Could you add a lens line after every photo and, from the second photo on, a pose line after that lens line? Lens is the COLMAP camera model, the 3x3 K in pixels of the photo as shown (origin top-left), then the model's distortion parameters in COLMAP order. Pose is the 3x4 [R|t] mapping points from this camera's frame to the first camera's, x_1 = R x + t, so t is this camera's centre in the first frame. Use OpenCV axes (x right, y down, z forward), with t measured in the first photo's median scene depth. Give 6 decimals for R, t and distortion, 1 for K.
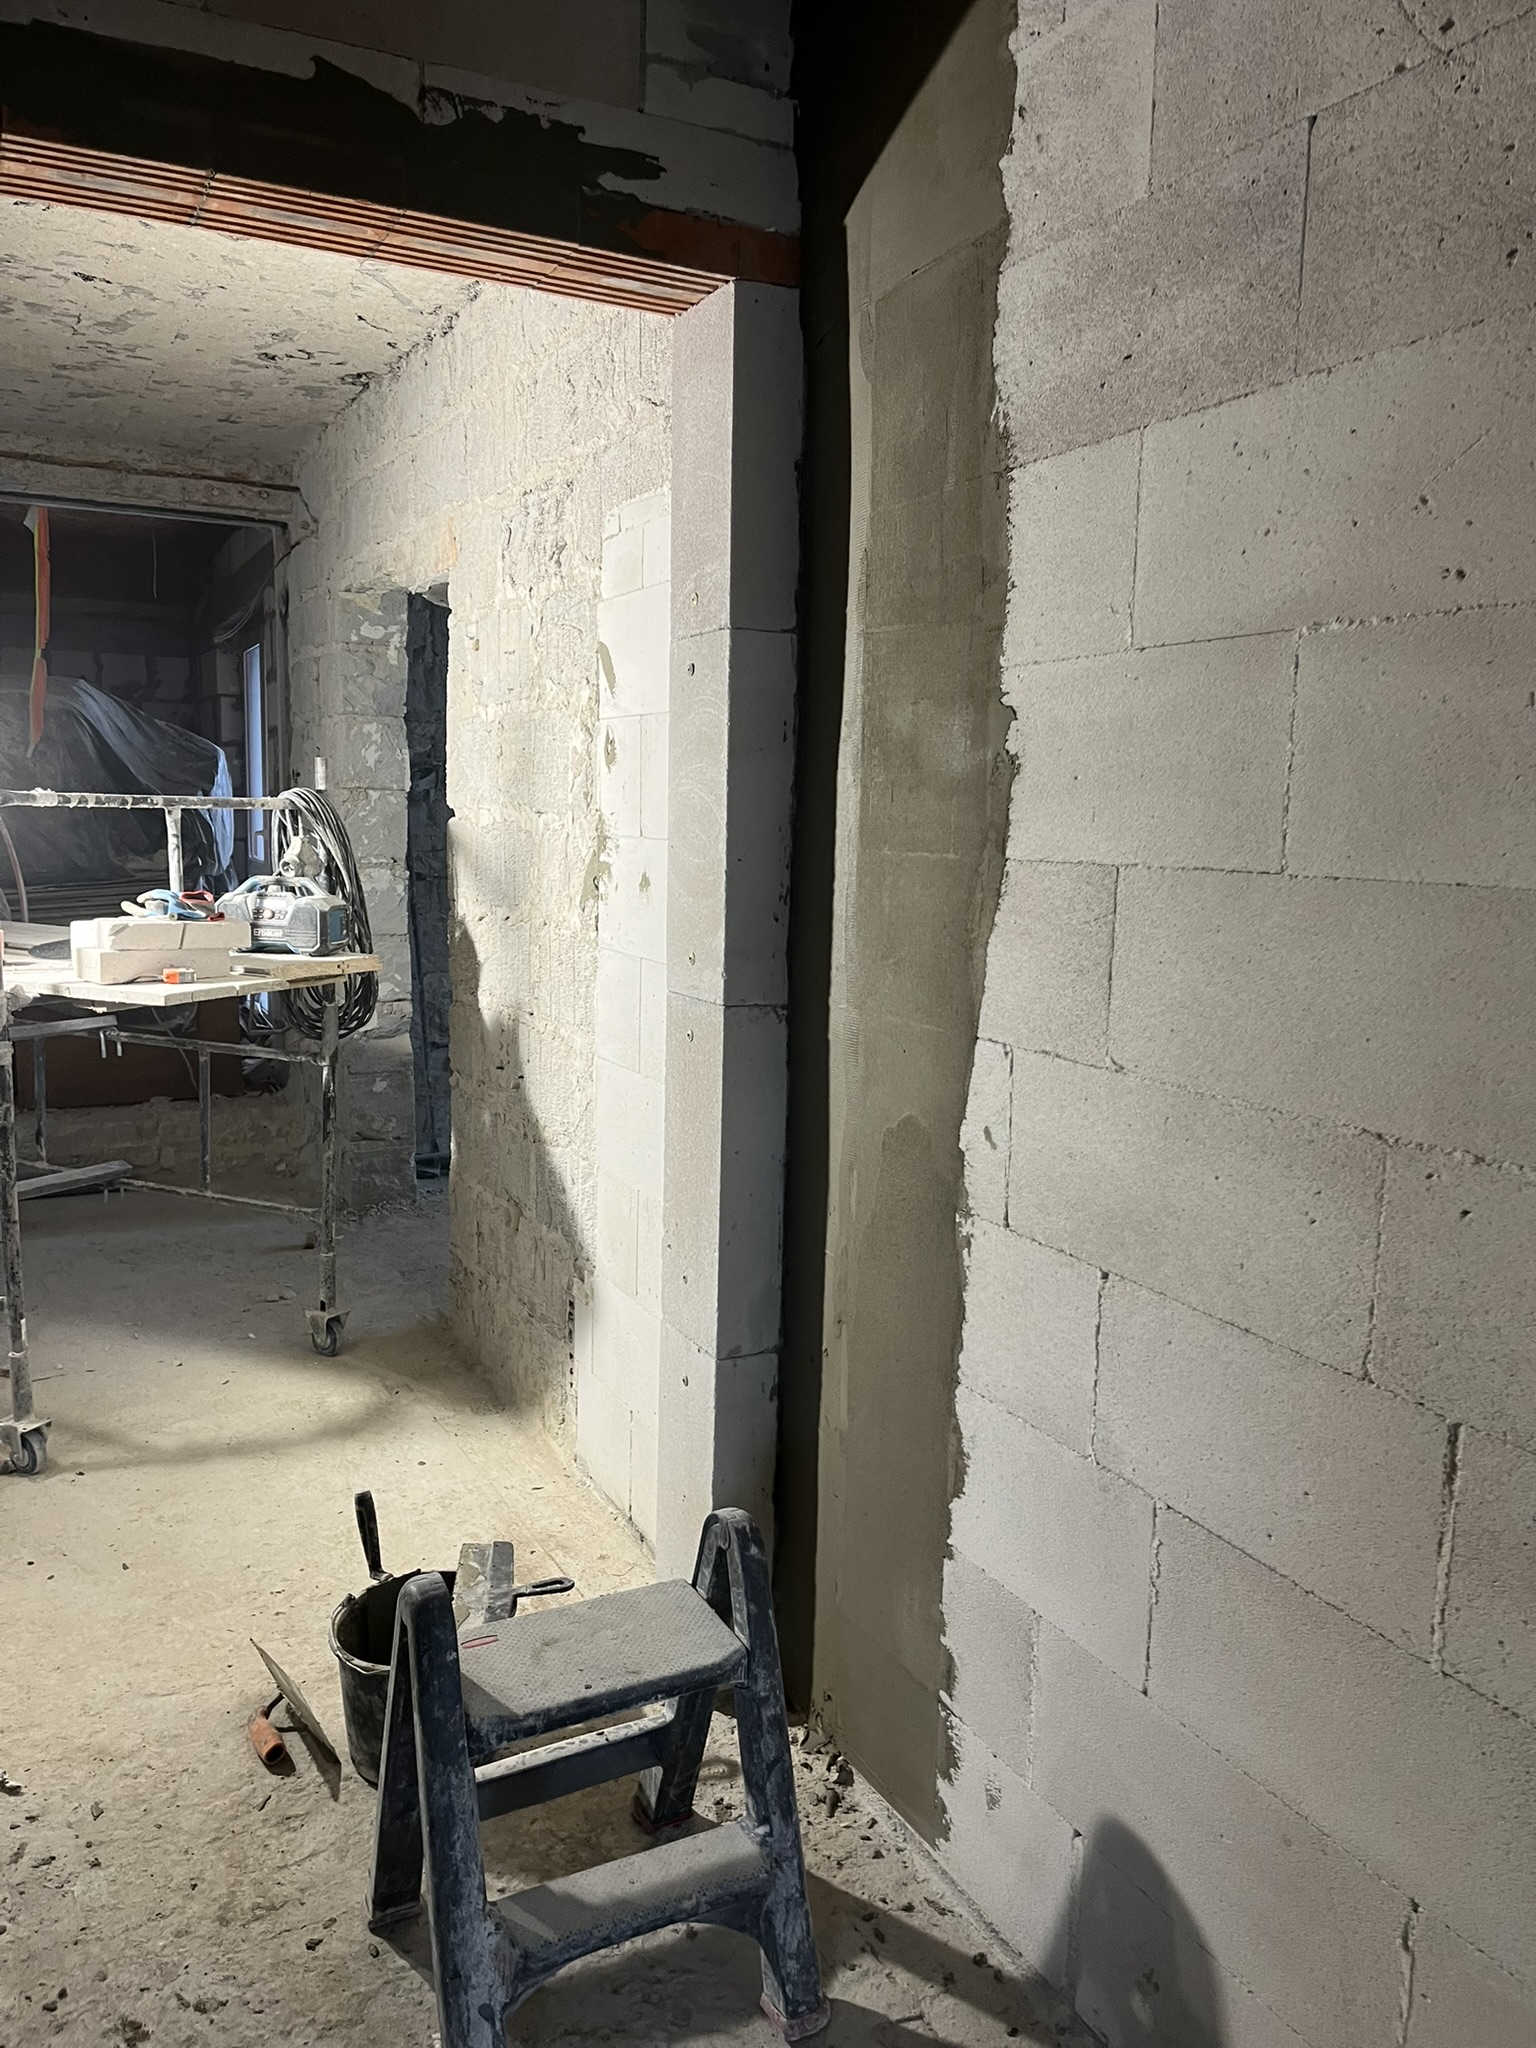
lens RADIAL K [[1553.0, 0, 767.3], [0, 1553.0, 1035.6], [0, 0, 1]] dist [0.044500, -0.060066]
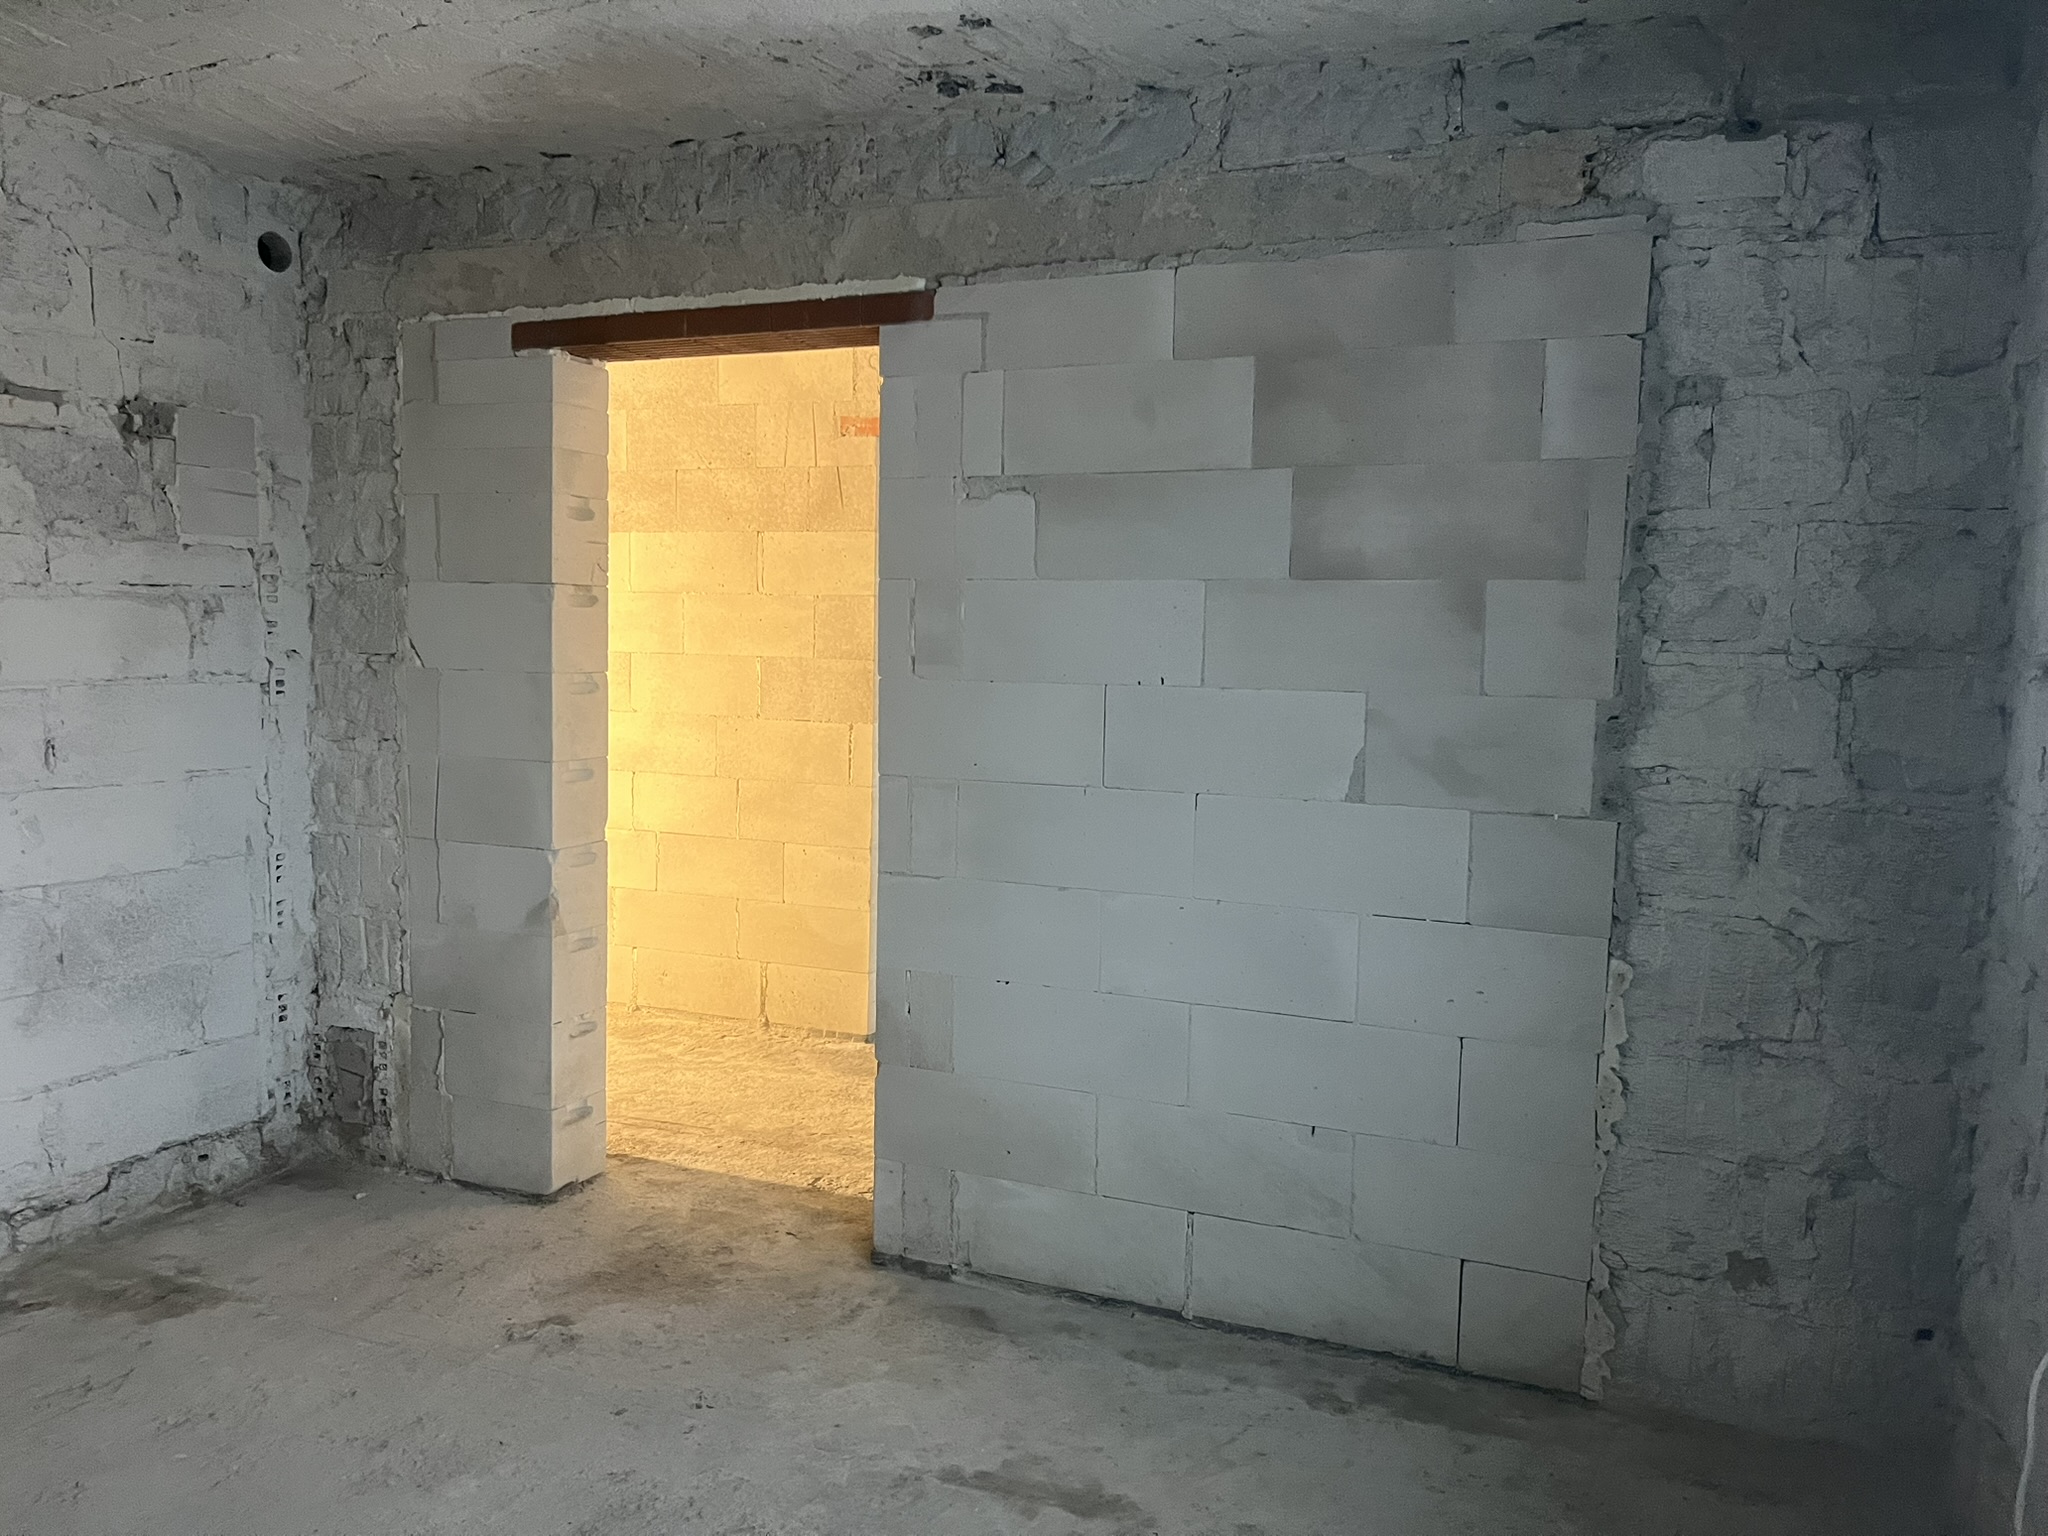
lens RADIAL K [[1527.3, 0, 1024.0], [0, 1527.3, 768.0], [0, 0, 1]] dist [0.094336, -0.130787]
pose [[0.763428, -0.069434, 0.642150, -1.438610], [0.089870, 0.995953, 0.000847, 0.244212], [-0.639611, 0.057064, 0.766578, -2.365366]]
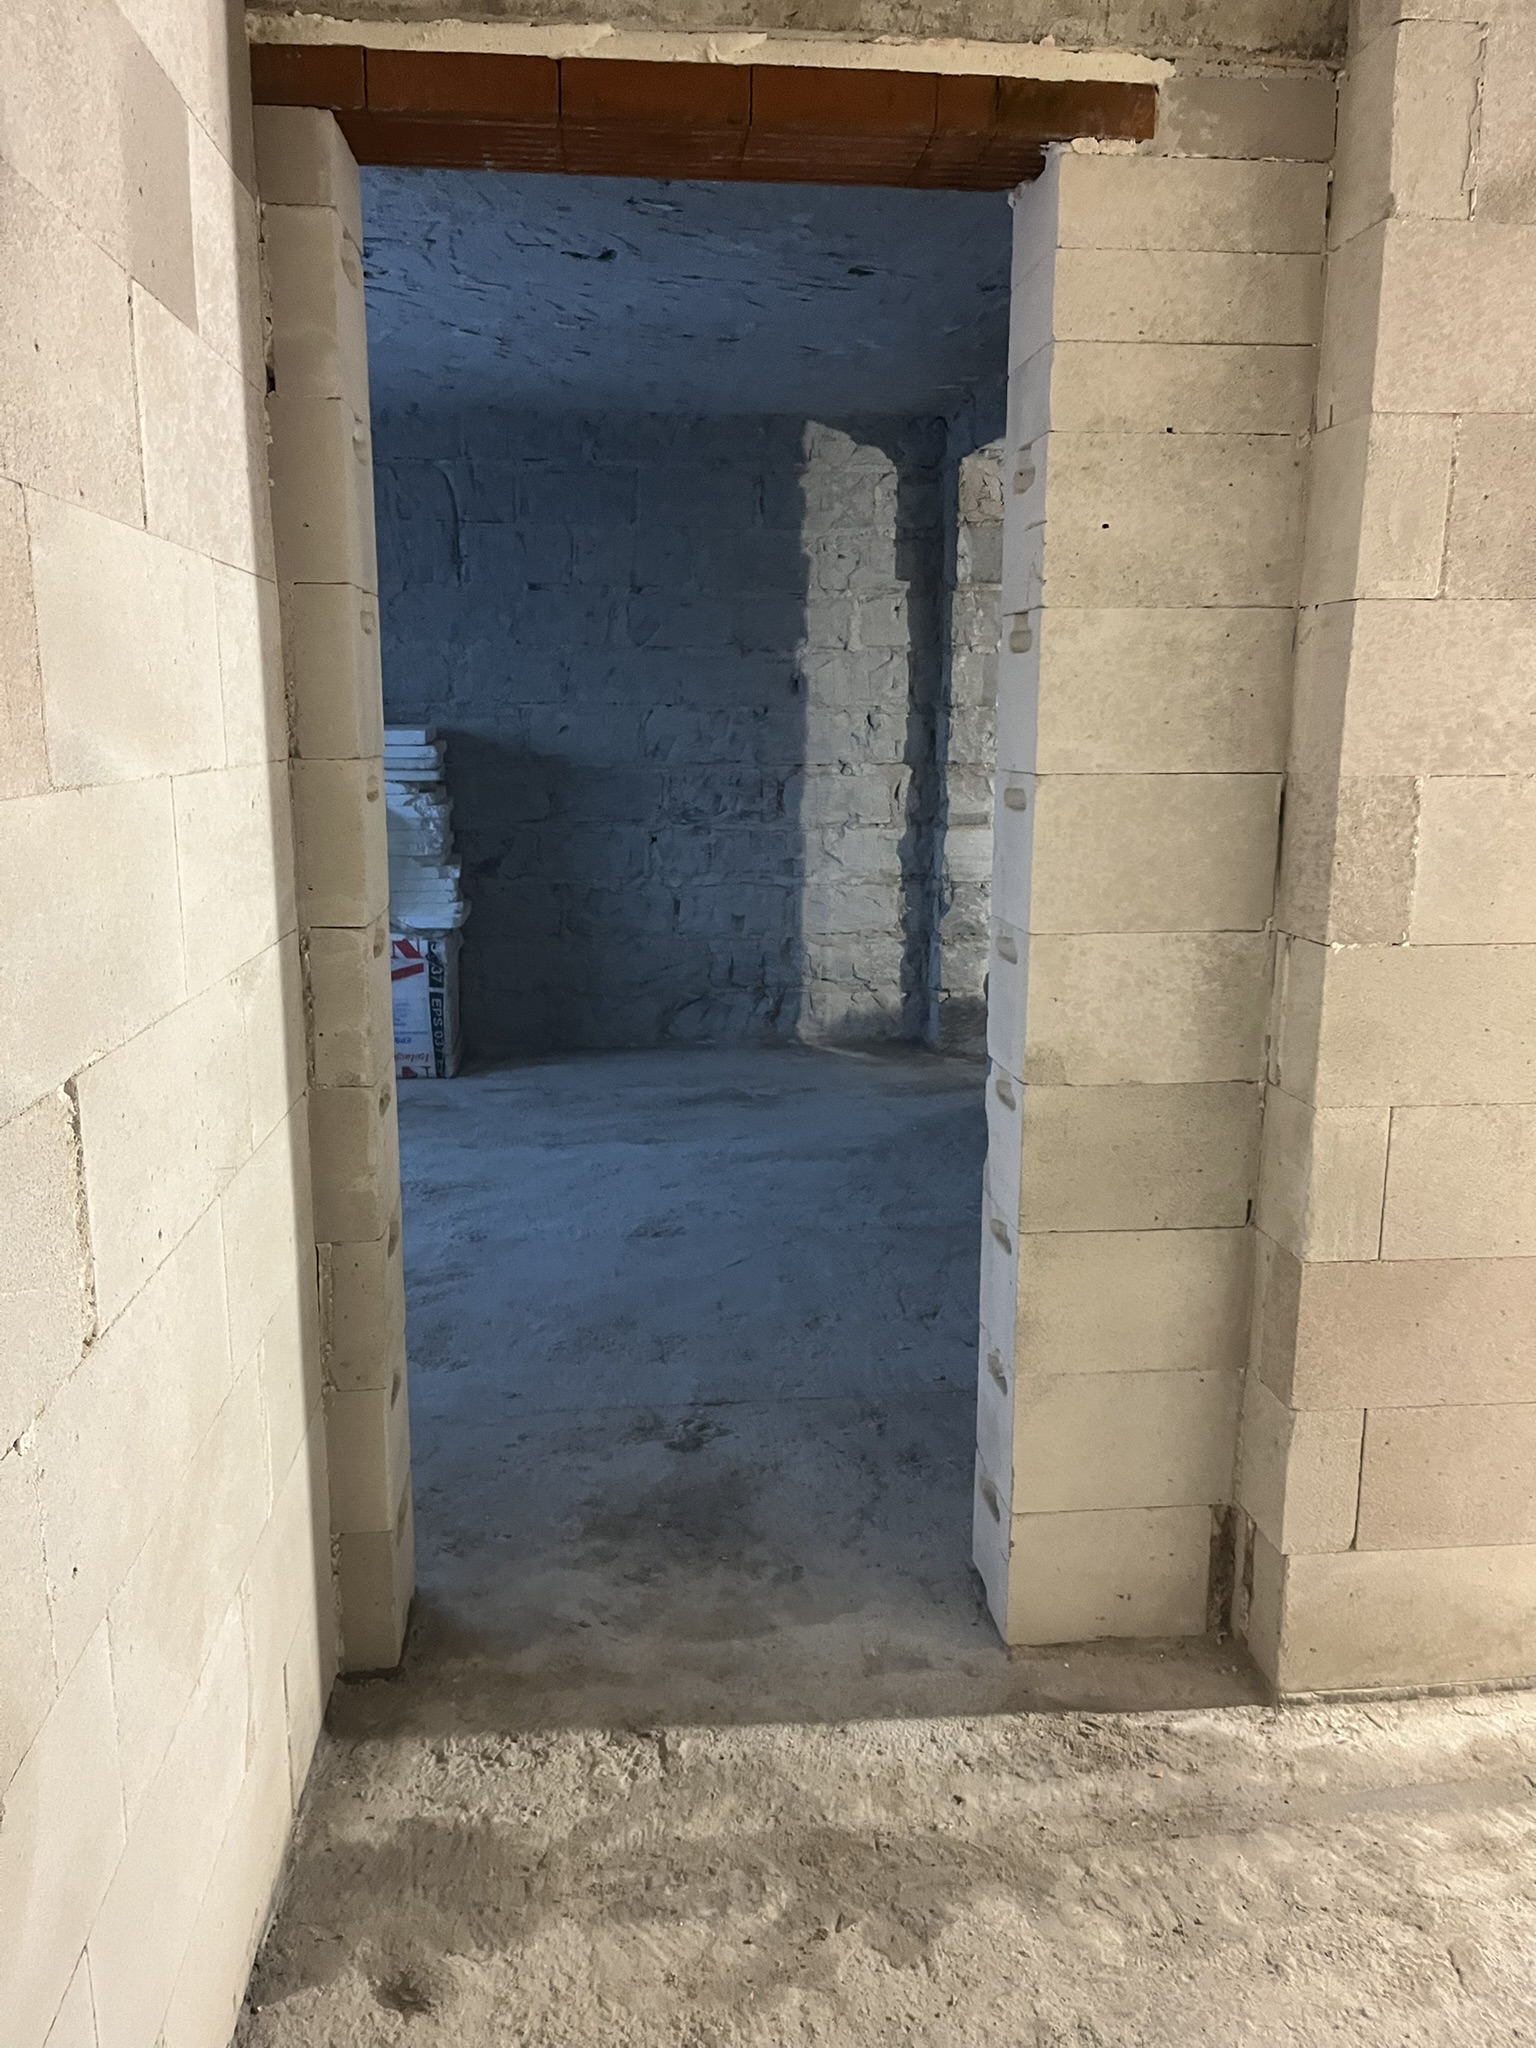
lens RADIAL K [[1553.0, 0, 767.3], [0, 1553.0, 1035.6], [0, 0, 1]] dist [0.044500, -0.060066]
pose [[-0.363273, 0.160790, -0.917703, 1.109127], [-0.145140, 0.963203, 0.226216, -0.030510], [0.920308, 0.215373, -0.326568, 0.360706]]
